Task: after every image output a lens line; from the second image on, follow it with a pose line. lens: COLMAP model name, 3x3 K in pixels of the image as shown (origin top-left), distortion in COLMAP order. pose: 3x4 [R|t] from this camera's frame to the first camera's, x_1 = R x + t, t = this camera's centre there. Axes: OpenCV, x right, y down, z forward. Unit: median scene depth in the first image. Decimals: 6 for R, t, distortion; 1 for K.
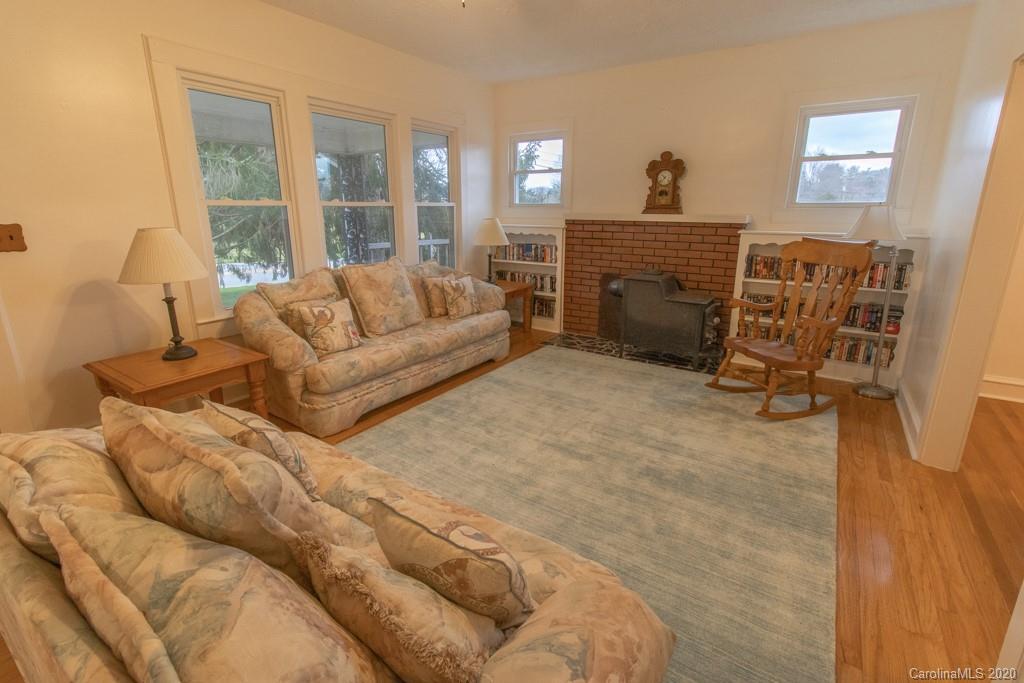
lens RADIAL K [[471.2, 0, 509.9], [0, 471.2, 331.3], [0, 0, 1]] dist [0.002463, 0.000377]
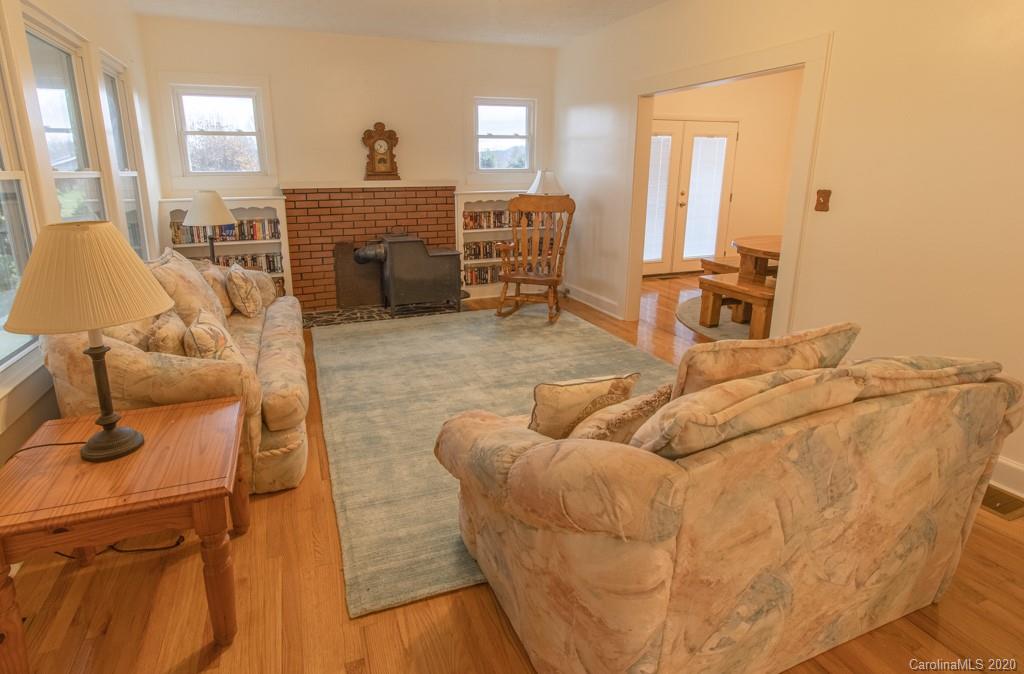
lens RADIAL K [[521.3, 0, 470.7], [0, 521.3, 294.2], [0, 0, 1]] dist [-0.000995, 0.000062]
pose [[0.591568, -0.196522, 0.781937, -0.575048], [0.215388, 0.973112, 0.081620, -0.055879], [-0.776953, 0.120136, 0.617990, 0.160886]]
